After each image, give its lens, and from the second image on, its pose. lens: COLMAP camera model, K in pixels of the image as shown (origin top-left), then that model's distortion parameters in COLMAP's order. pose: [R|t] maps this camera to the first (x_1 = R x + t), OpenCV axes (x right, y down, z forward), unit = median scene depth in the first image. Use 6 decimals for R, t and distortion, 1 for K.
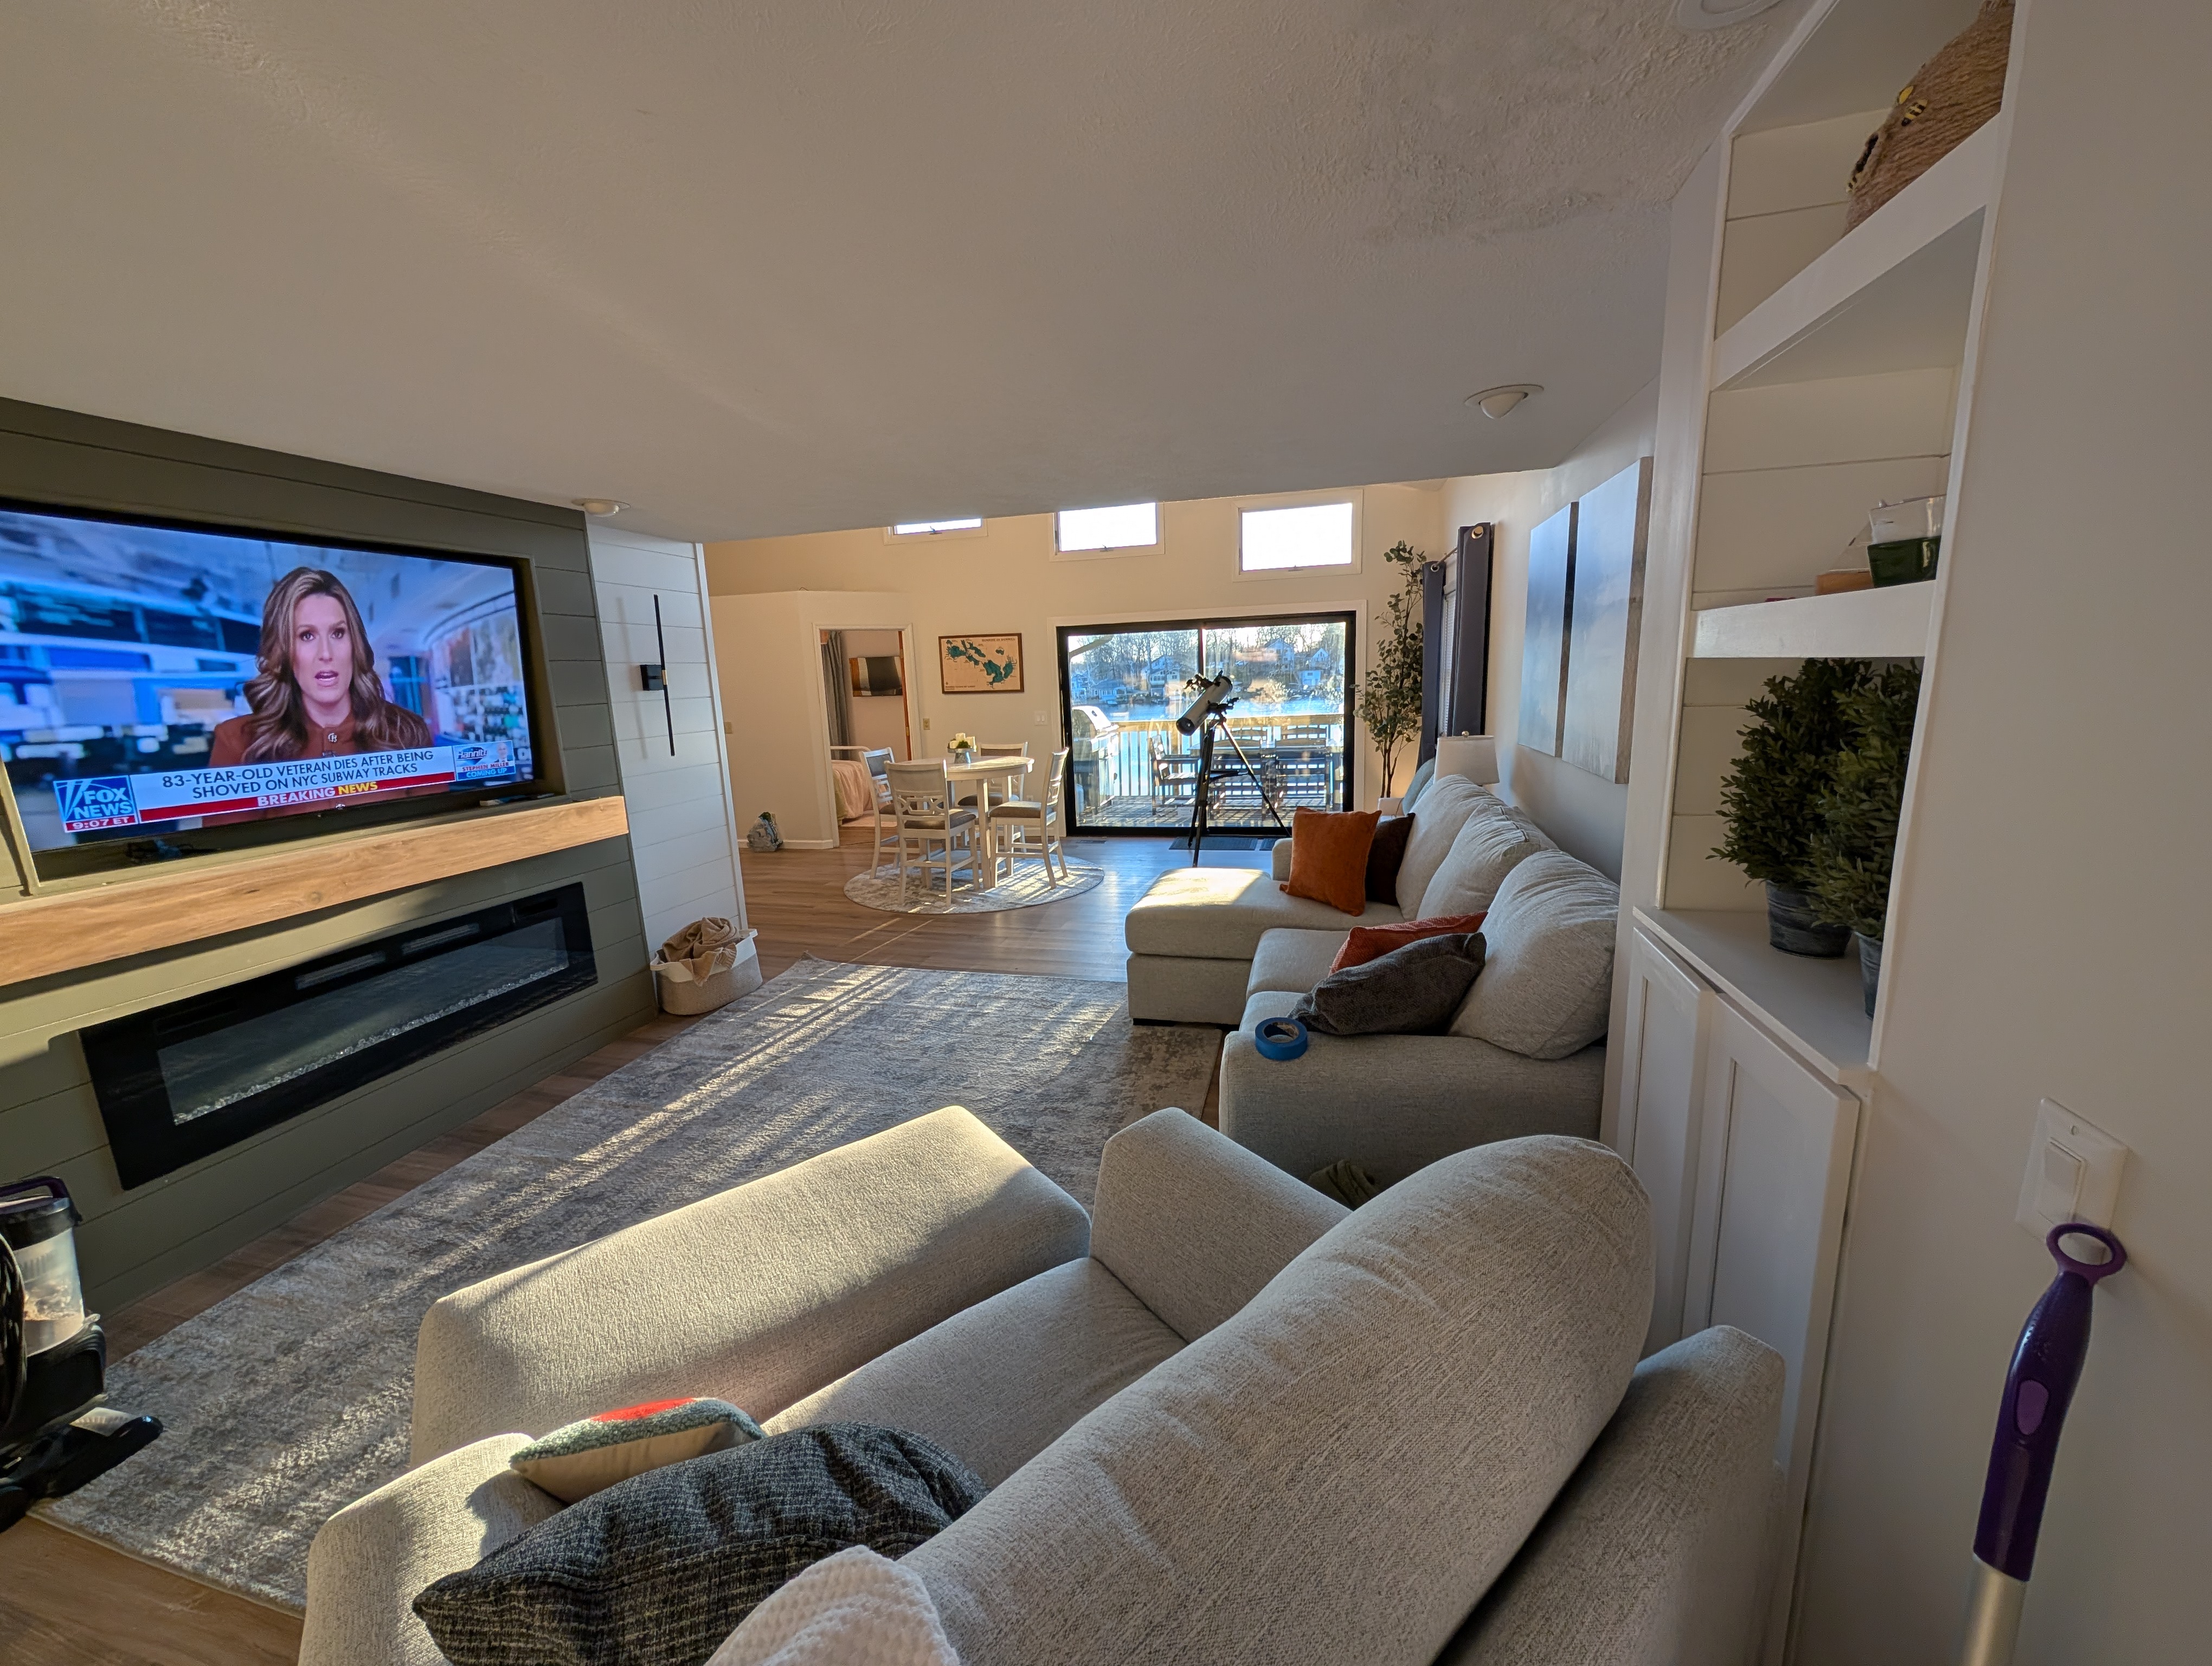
lens RADIAL K [[833.4, 0, 1113.6], [0, 833.4, 822.6], [0, 0, 1]] dist [-0.000820, 0.000844]
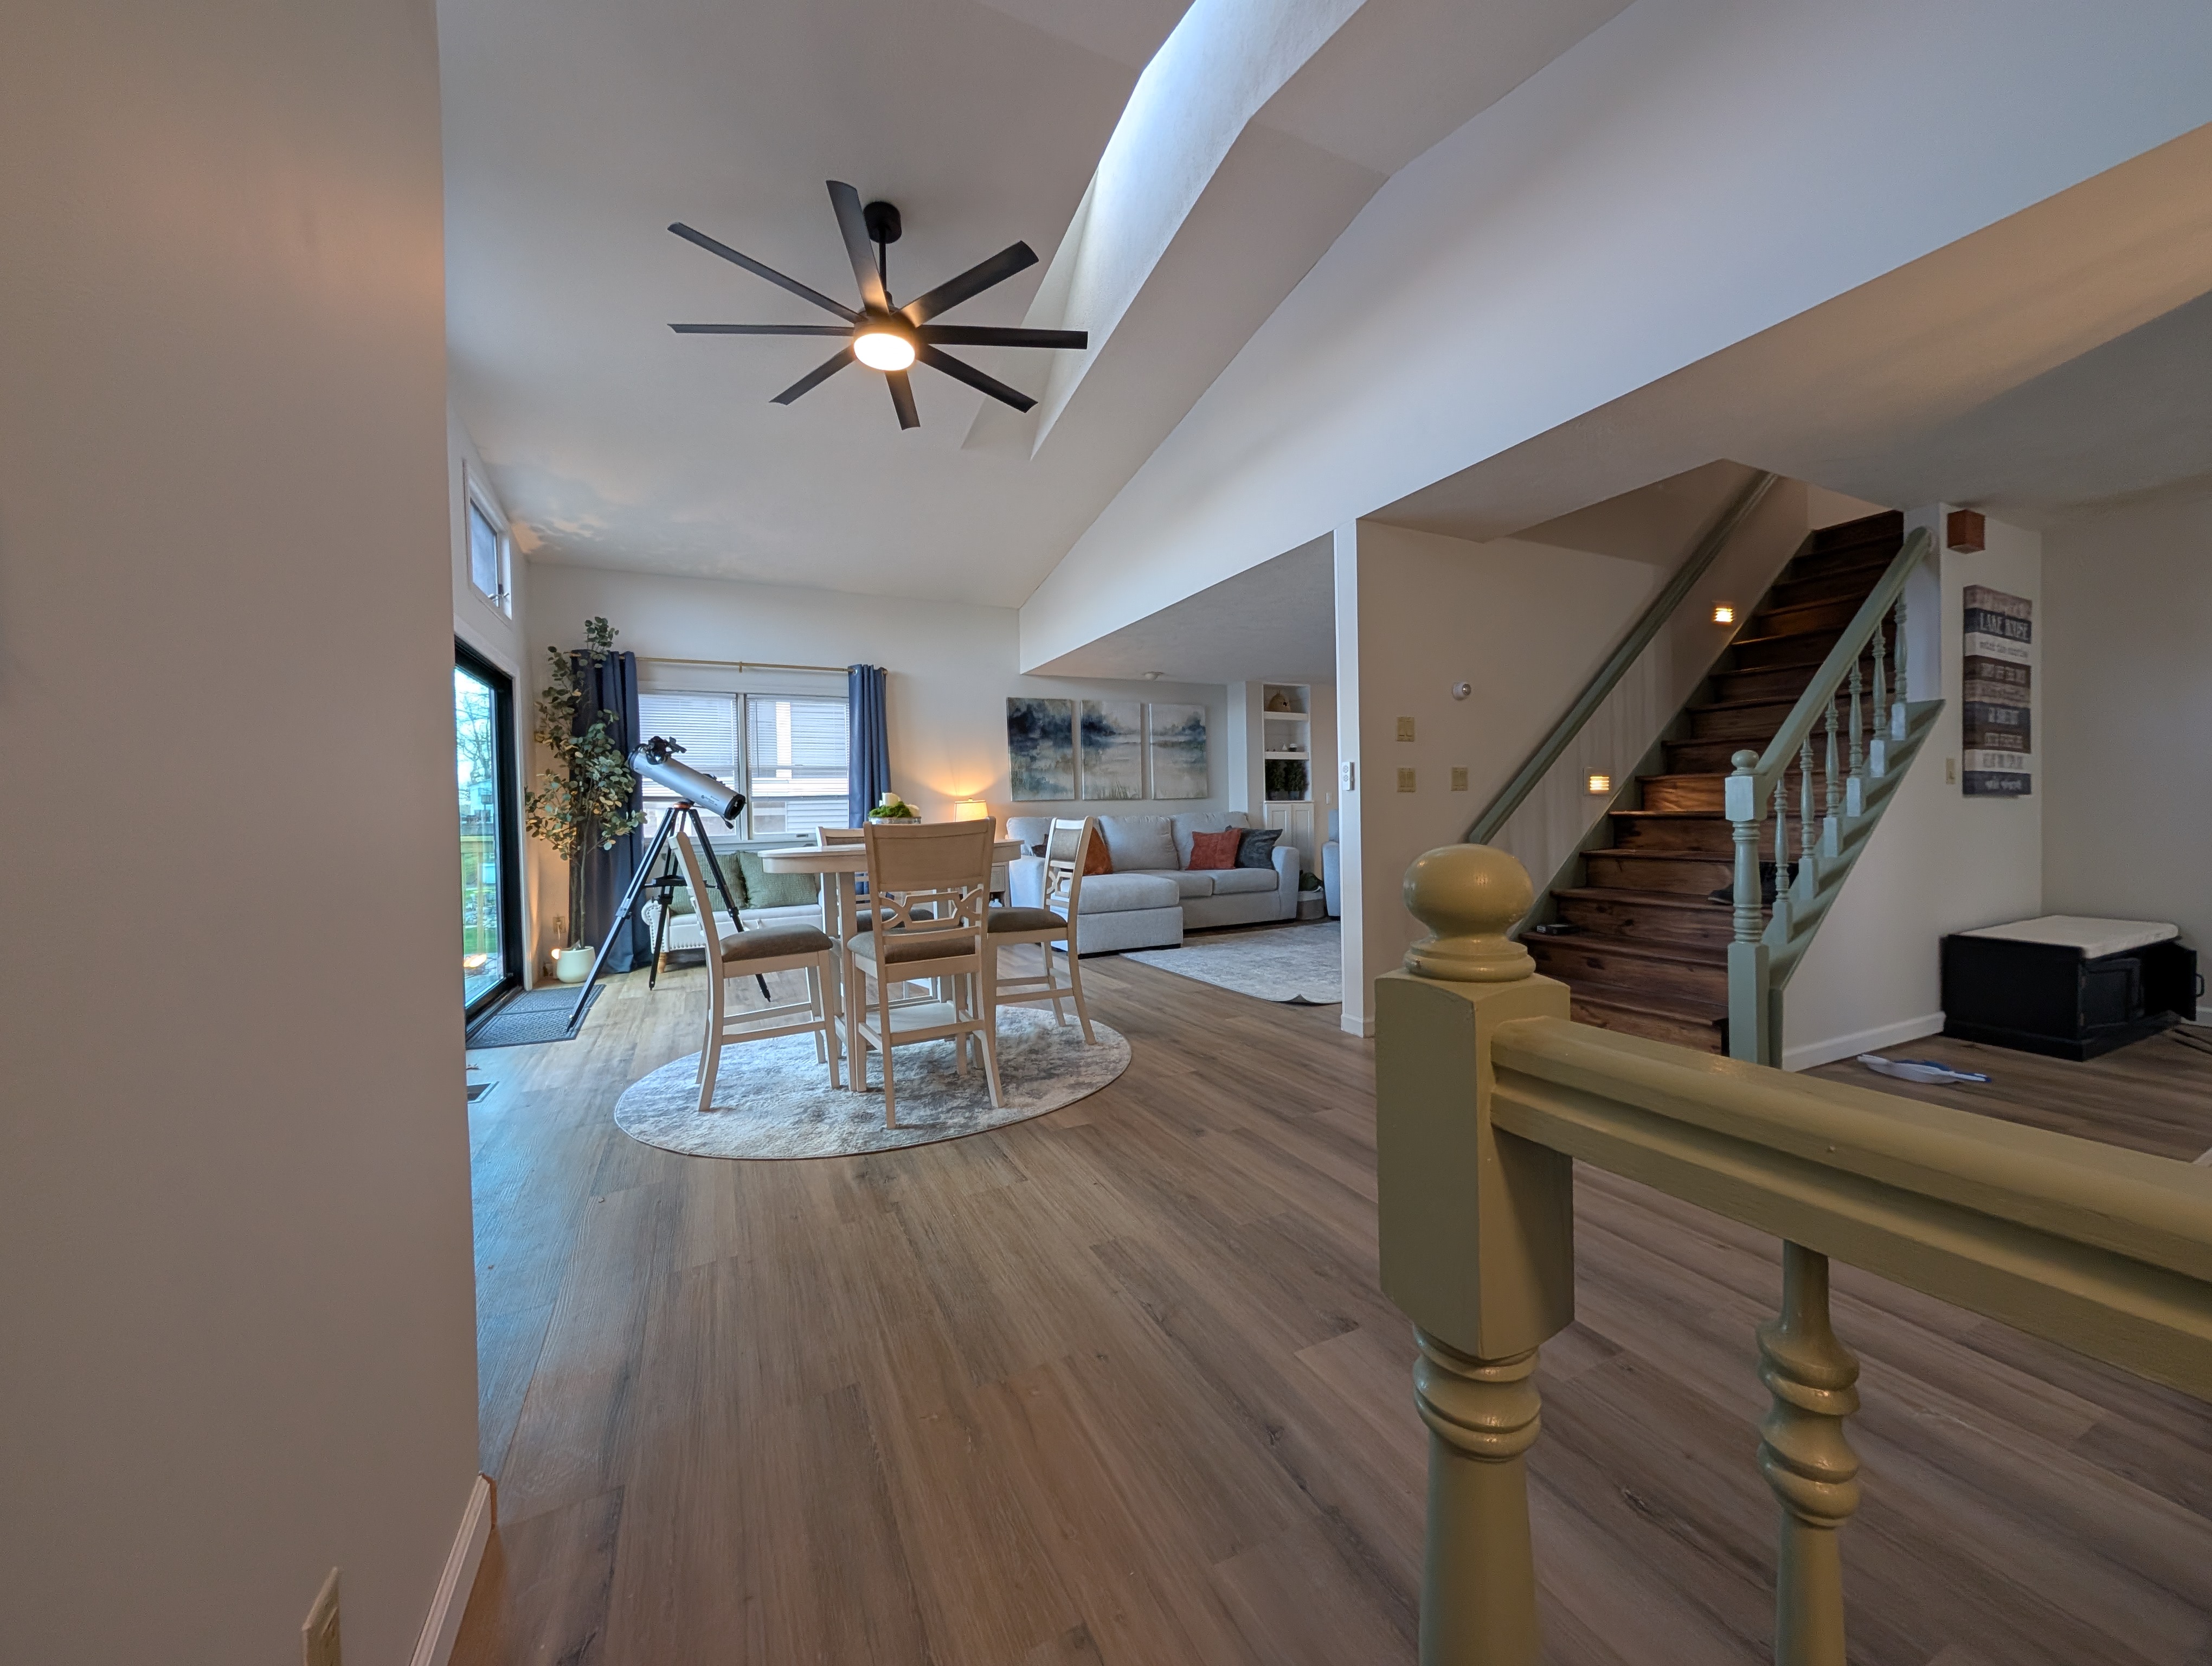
lens RADIAL K [[833.4, 0, 1118.9], [0, 833.4, 830.4], [0, 0, 1]] dist [-0.000820, 0.000844]
pose [[-0.646708, 0.038821, 0.761749, -0.564172], [0.185334, 0.976771, 0.107566, -0.092996], [-0.739879, 0.210742, -0.638880, 1.009588]]
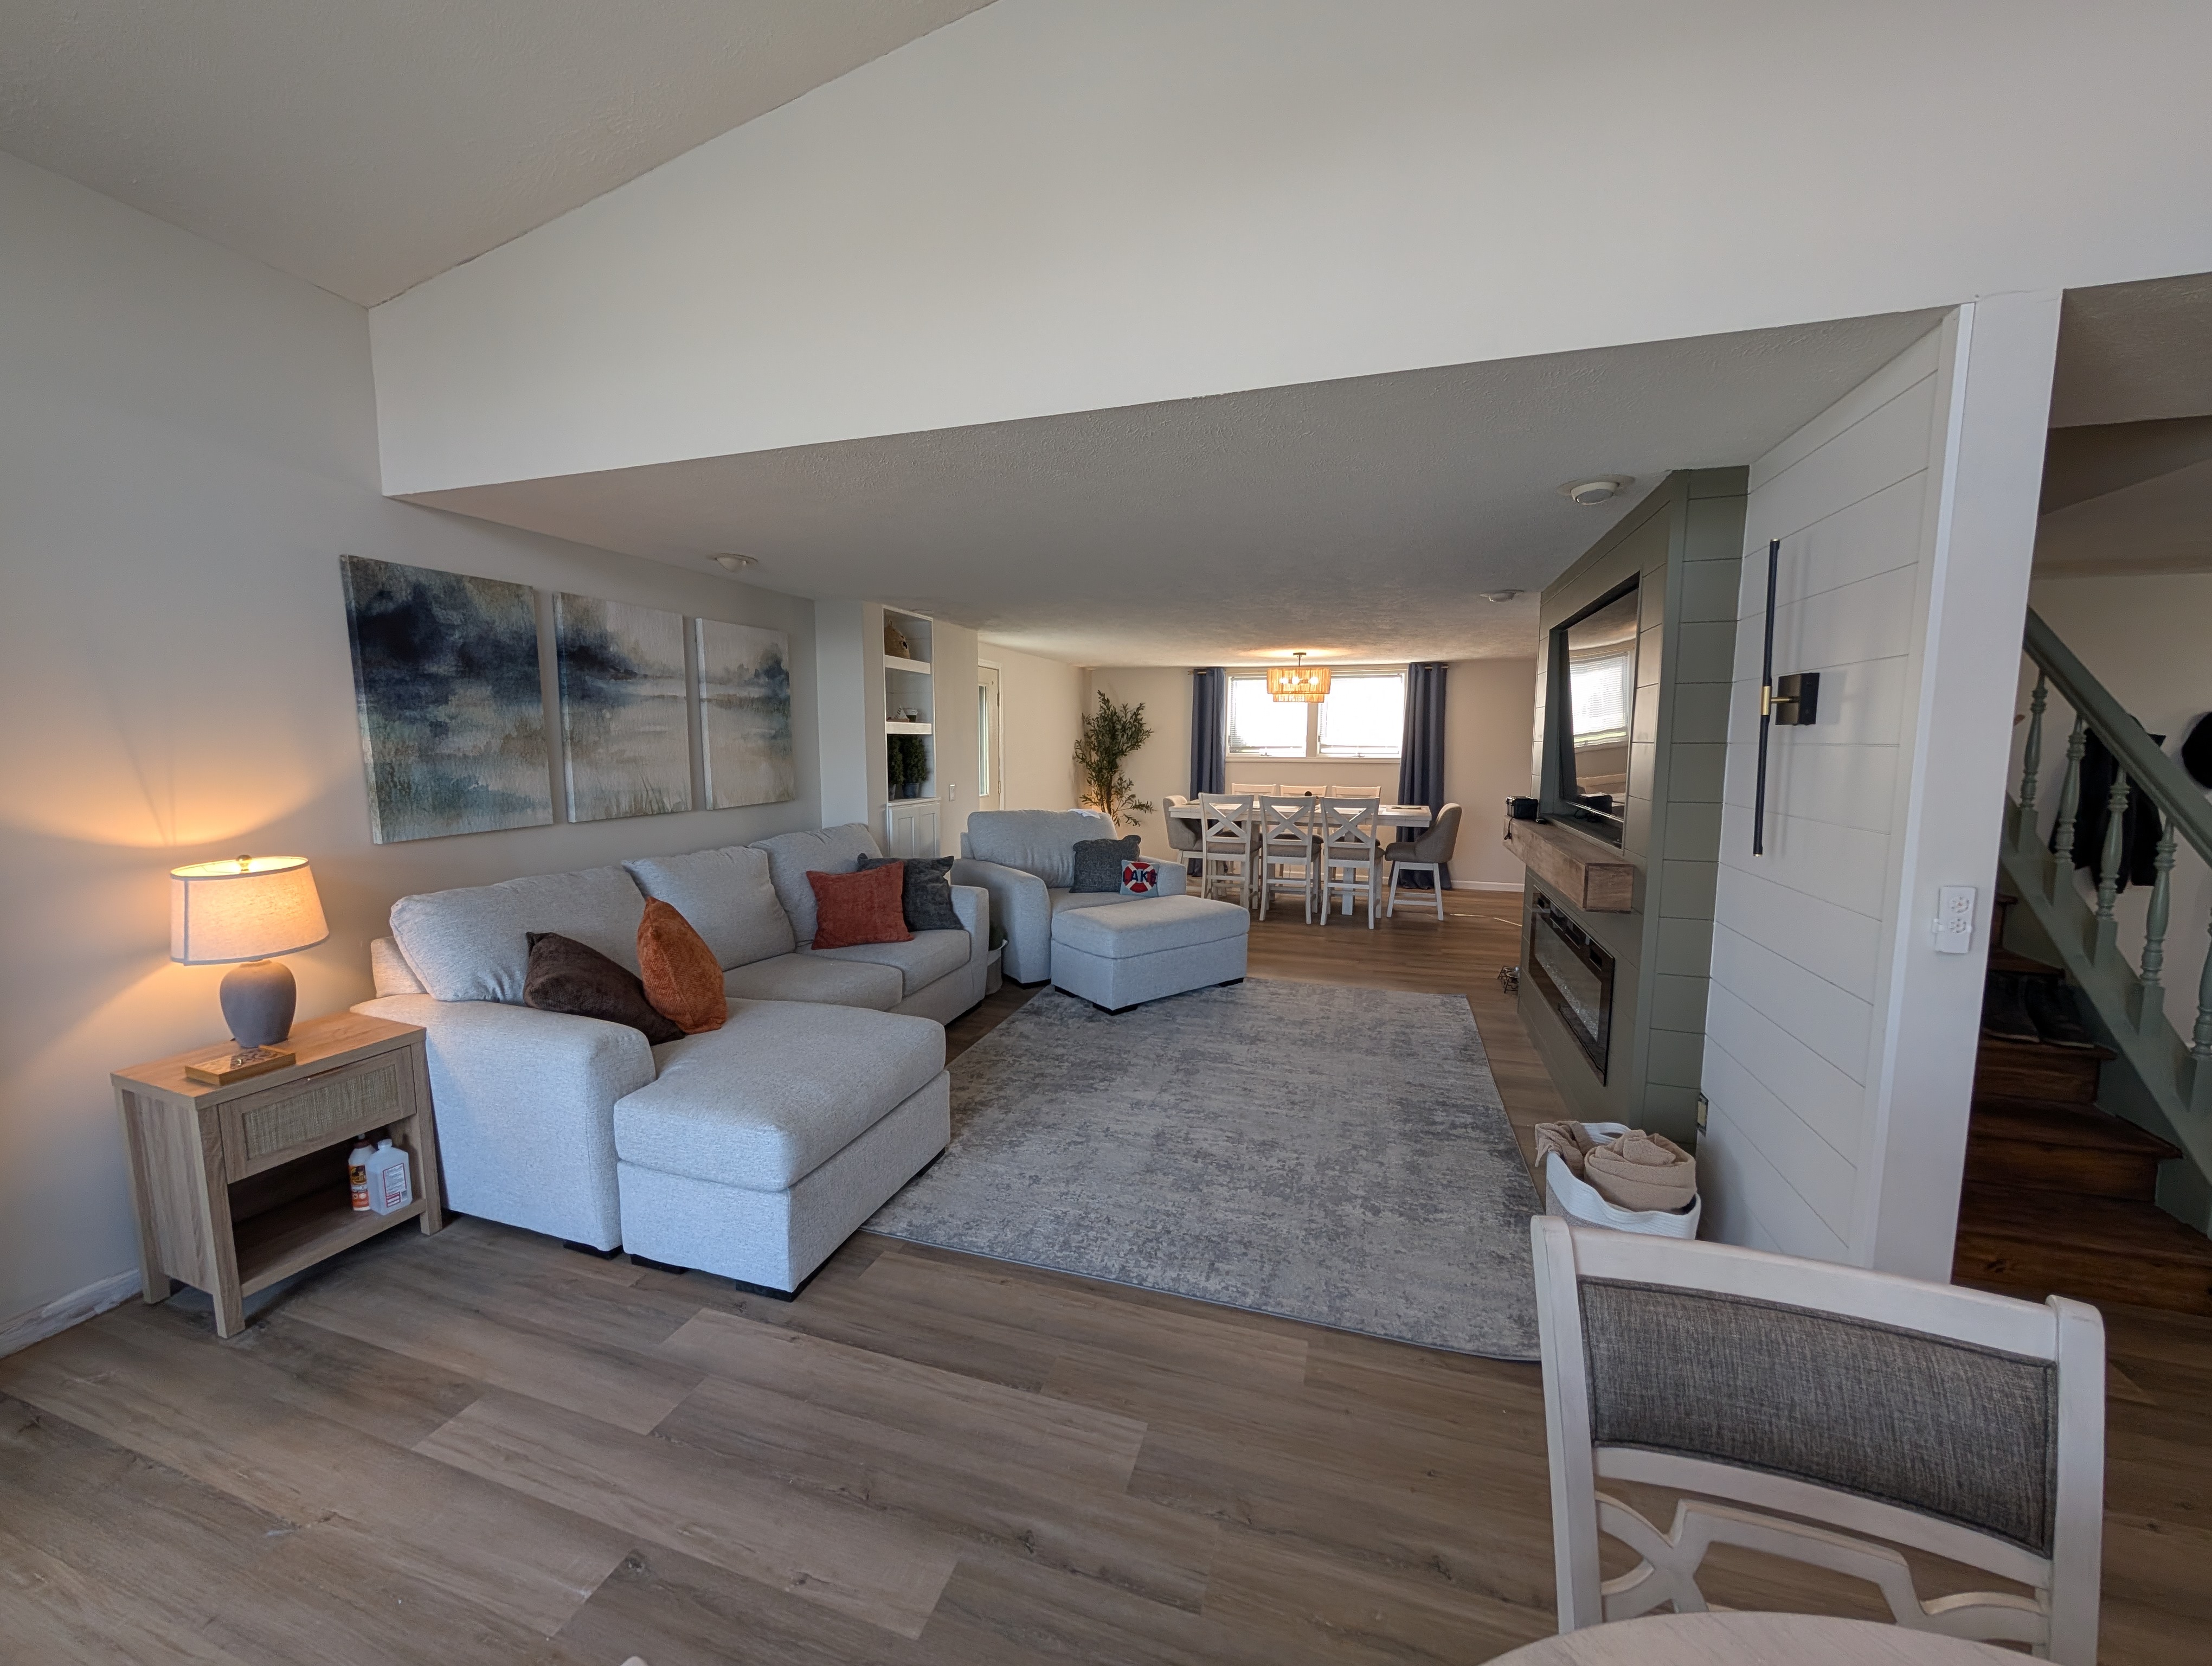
lens RADIAL K [[833.4, 0, 1106.9], [0, 833.4, 828.0], [0, 0, 1]] dist [-0.000820, 0.000844]
pose [[-0.997077, 0.028953, 0.070701, -0.095485], [0.047750, 0.958557, 0.280872, -0.136133], [-0.059639, 0.283427, -0.957138, 0.802268]]
